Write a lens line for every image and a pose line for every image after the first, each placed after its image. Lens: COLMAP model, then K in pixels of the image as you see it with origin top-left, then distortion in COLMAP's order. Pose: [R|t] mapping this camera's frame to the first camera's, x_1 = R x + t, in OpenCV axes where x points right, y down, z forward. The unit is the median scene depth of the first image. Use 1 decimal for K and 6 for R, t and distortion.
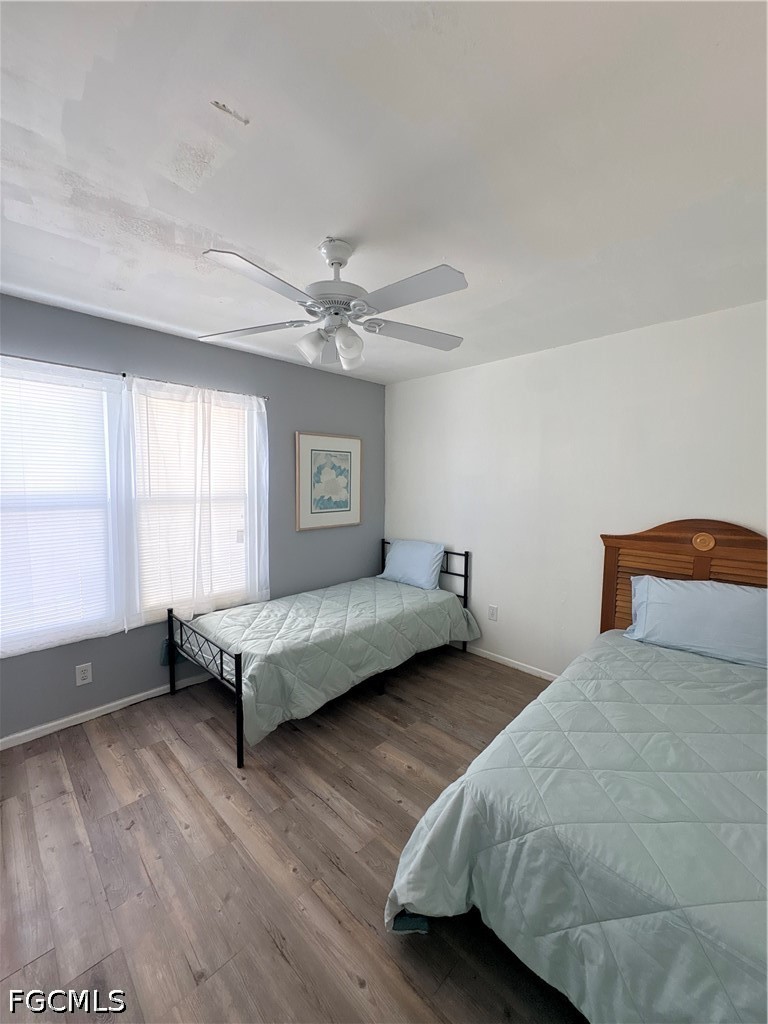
lens RADIAL K [[408.9, 0, 383.9], [0, 408.9, 510.5], [0, 0, 1]] dist [-0.000108, 0.000479]
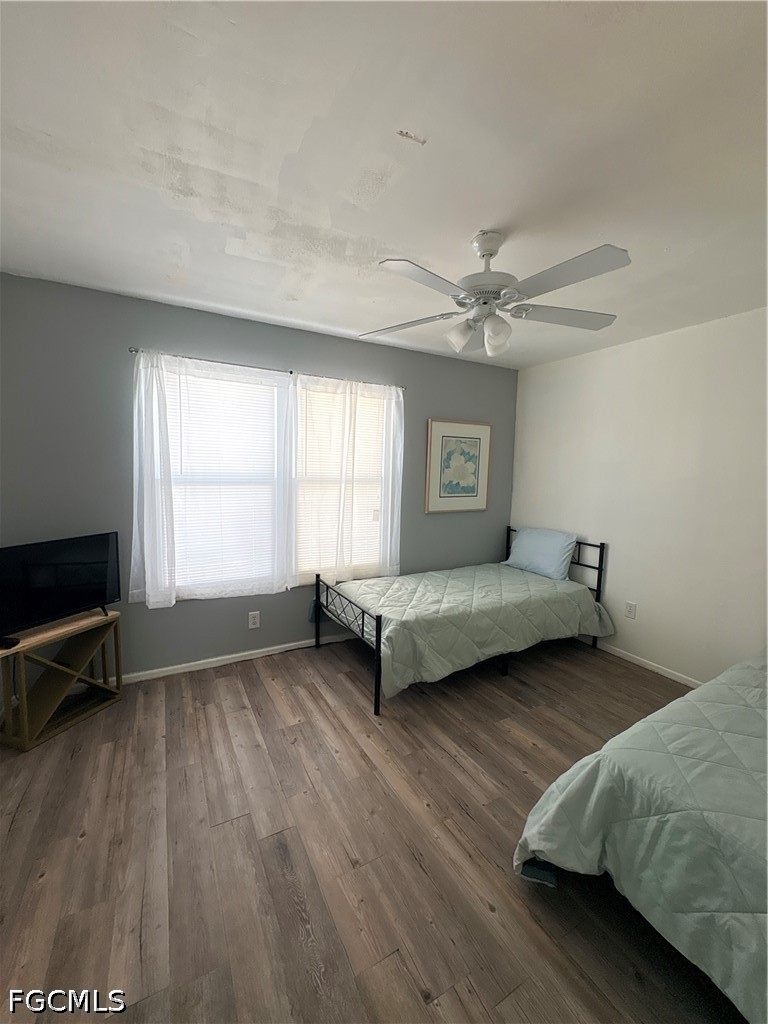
lens RADIAL K [[408.9, 0, 383.5], [0, 408.9, 510.4], [0, 0, 1]] dist [-0.000108, 0.000479]
pose [[0.960468, 0.043301, -0.275002, -0.053015], [-0.036627, 0.998898, 0.029363, 0.030638], [0.275970, -0.018130, 0.960995, -0.093185]]
